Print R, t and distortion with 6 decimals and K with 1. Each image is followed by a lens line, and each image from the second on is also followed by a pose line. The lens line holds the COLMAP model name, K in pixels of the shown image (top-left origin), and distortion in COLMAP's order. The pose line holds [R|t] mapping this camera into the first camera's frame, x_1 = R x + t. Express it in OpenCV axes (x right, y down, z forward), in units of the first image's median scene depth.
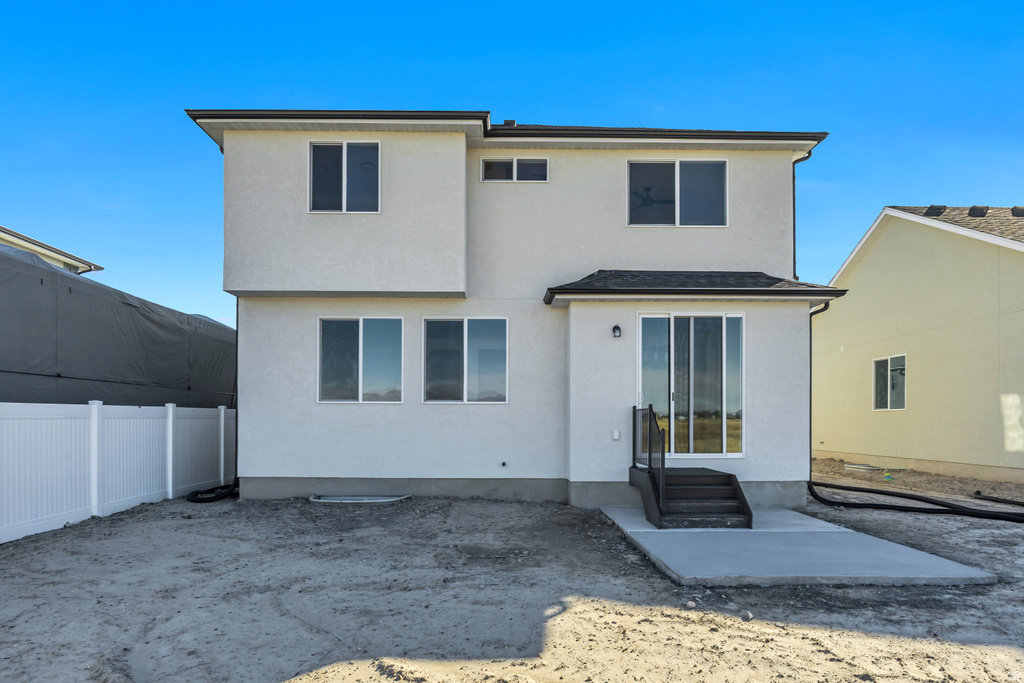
lens RADIAL K [[603.7, 0, 510.6], [0, 603.7, 407.7], [0, 0, 1]] dist [-0.004937, -0.000667]
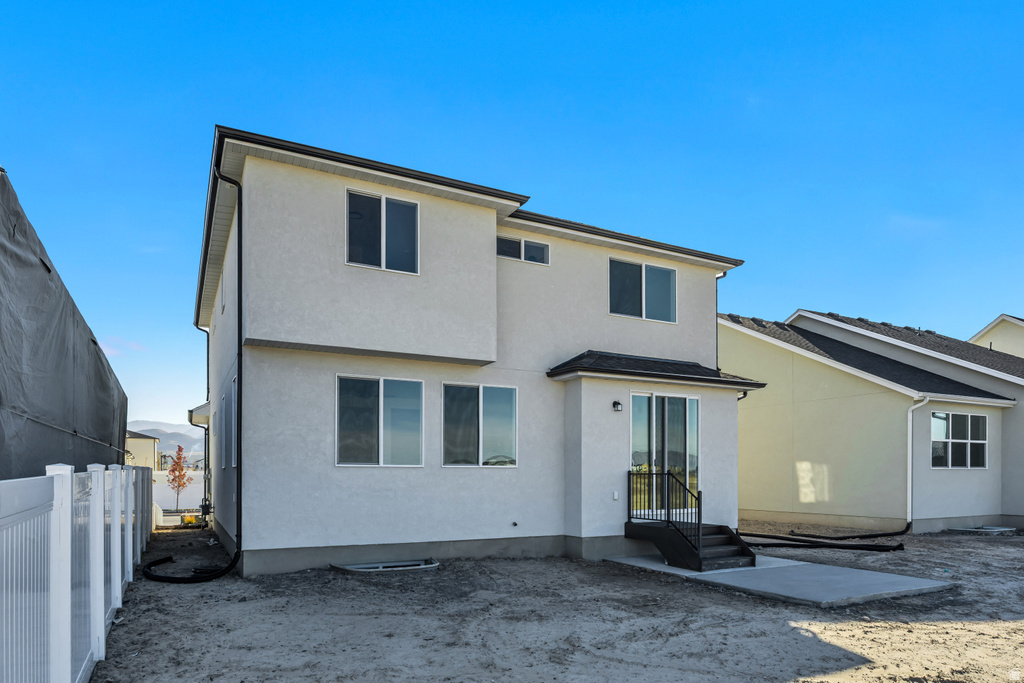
lens RADIAL K [[608.0, 0, 511.0], [0, 608.0, 459.7], [0, 0, 1]] dist [-0.003751, -0.001071]
pose [[0.898406, 0.008049, 0.439092, -0.500152], [-0.007338, 0.999968, -0.003317, -0.017478], [-0.439105, -0.000242, 0.898436, 0.037301]]
